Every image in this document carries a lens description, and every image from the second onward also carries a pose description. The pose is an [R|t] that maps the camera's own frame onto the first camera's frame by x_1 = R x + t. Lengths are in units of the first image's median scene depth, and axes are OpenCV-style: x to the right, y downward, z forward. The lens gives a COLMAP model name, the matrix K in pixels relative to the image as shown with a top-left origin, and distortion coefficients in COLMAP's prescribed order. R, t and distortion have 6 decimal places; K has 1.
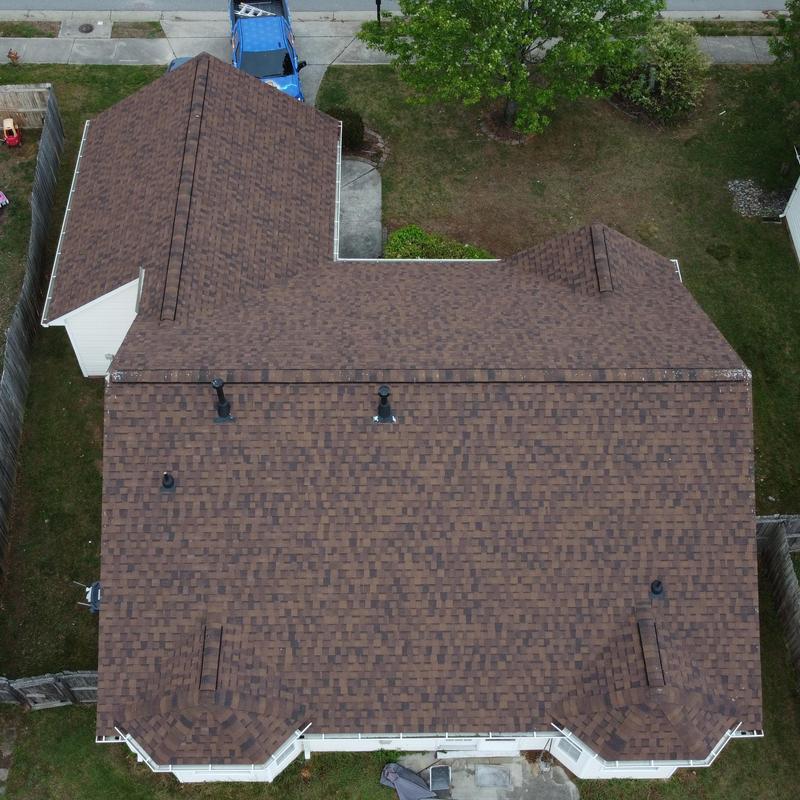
lens RADIAL K [[1059.6, 0, 393.7], [0, 1059.6, 404.9], [0, 0, 1]] dist [0.015558, -0.028107]
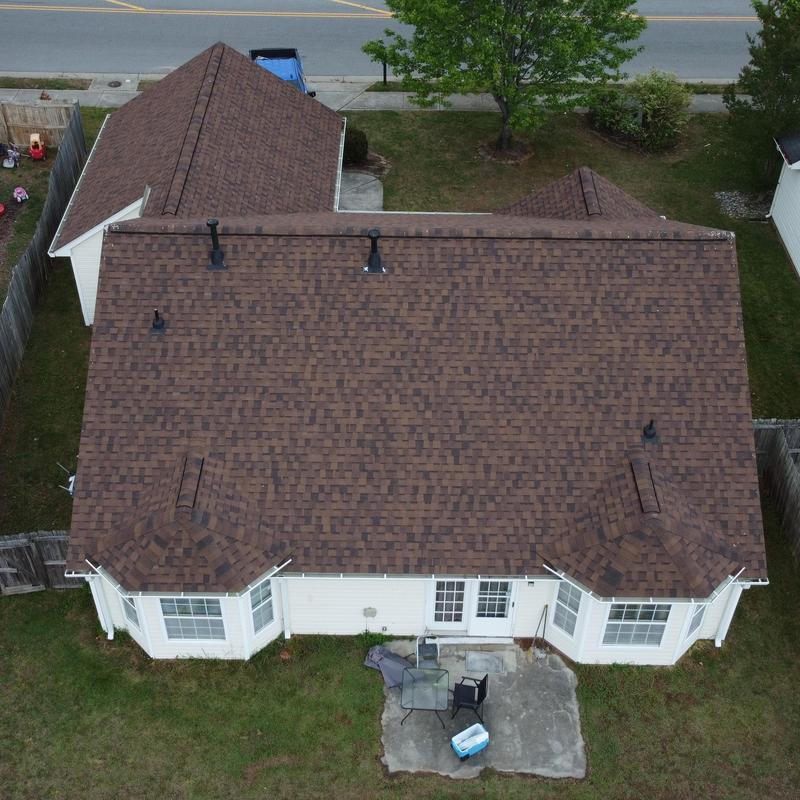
lens RADIAL K [[1059.6, 0, 393.7], [0, 1059.6, 404.9], [0, 0, 1]] dist [0.015558, -0.028107]
pose [[0.999819, 0.011758, -0.014928, 0.026590], [-0.014859, 0.973445, -0.228437, 0.373474], [0.011845, 0.228617, 0.973444, 0.039992]]
